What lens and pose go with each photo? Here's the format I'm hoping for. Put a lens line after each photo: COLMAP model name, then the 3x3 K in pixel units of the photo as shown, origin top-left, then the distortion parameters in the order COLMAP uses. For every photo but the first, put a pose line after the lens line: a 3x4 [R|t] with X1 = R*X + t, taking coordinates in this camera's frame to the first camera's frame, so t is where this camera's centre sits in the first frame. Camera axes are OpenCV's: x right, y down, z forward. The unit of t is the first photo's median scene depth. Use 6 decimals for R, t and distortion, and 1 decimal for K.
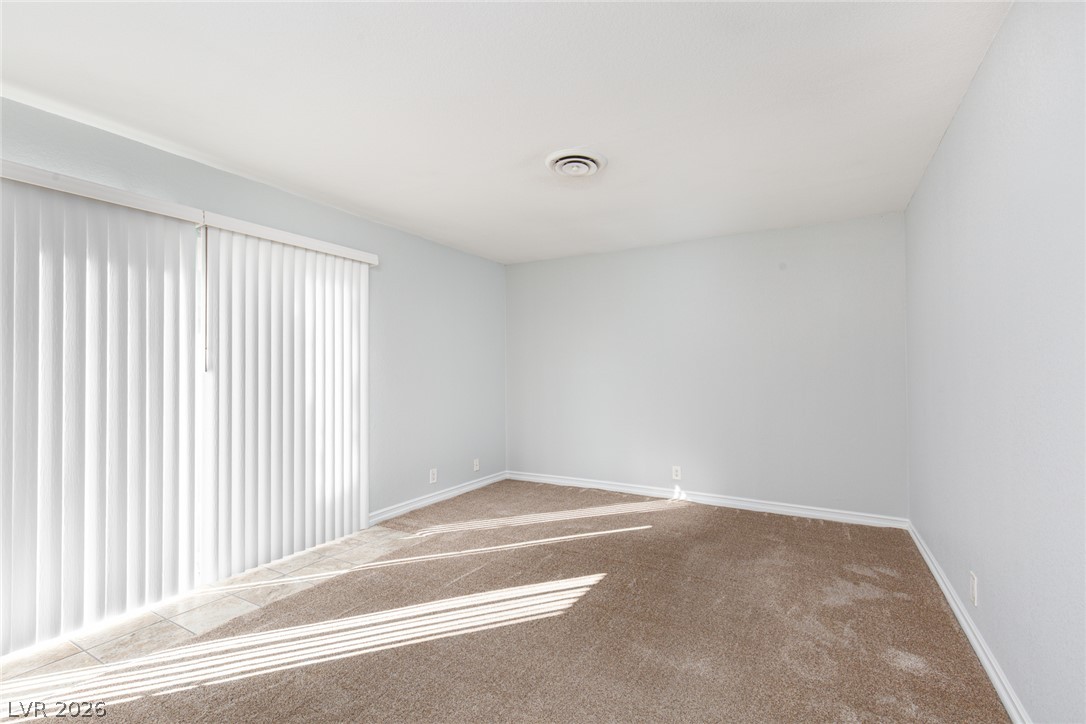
lens RADIAL K [[487.2, 0, 542.1], [0, 487.2, 372.7], [0, 0, 1]] dist [0.005248, 0.000189]
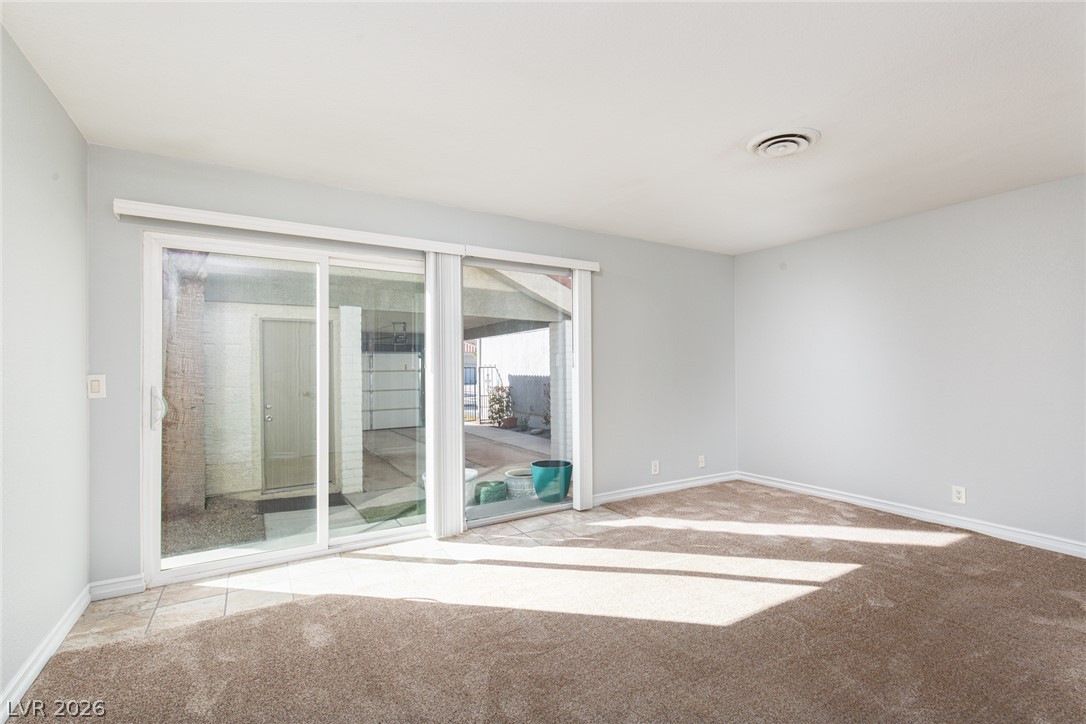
lens RADIAL K [[487.2, 0, 542.1], [0, 487.2, 372.7], [0, 0, 1]] dist [0.005248, 0.000189]
pose [[0.869827, 0.003597, -0.493345, 0.127198], [0.000130, 0.999972, 0.007520, 0.001842], [0.493358, -0.006605, 0.869801, -0.038709]]
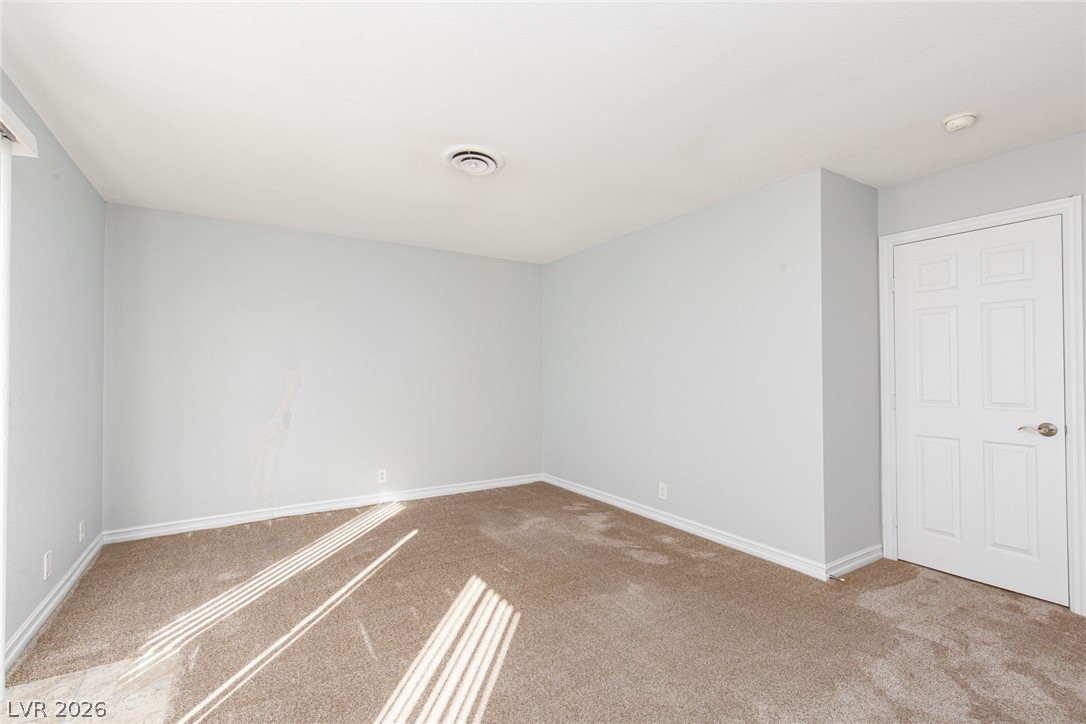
lens RADIAL K [[487.2, 0, 542.1], [0, 487.2, 372.7], [0, 0, 1]] dist [0.005248, 0.000189]
pose [[0.474623, 0.000151, 0.880189, -0.705680], [0.004550, 0.999986, -0.002626, 0.001283], [-0.880178, 0.005251, 0.474616, 0.400770]]
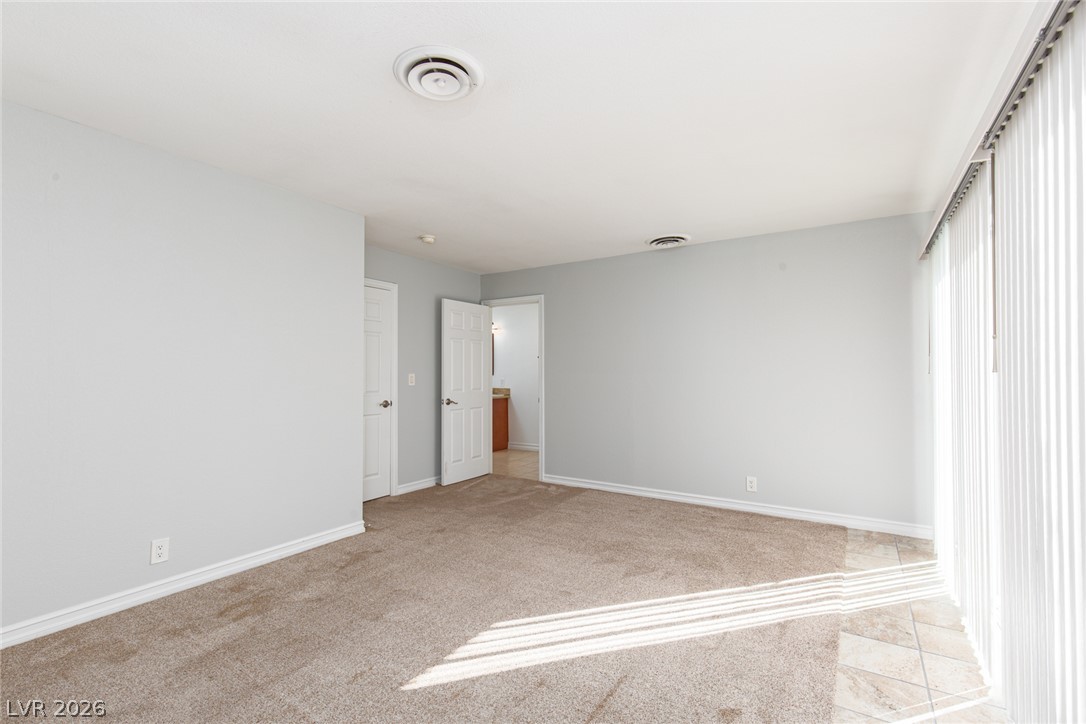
lens RADIAL K [[486.7, 0, 547.7], [0, 486.7, 362.8], [0, 0, 1]] dist [0.004725, -0.000365]
pose [[-0.998360, -0.000566, 0.057237, -0.114064], [-0.001393, 0.999895, -0.014401, -0.009512], [-0.057223, -0.014457, -0.998257, 1.661637]]
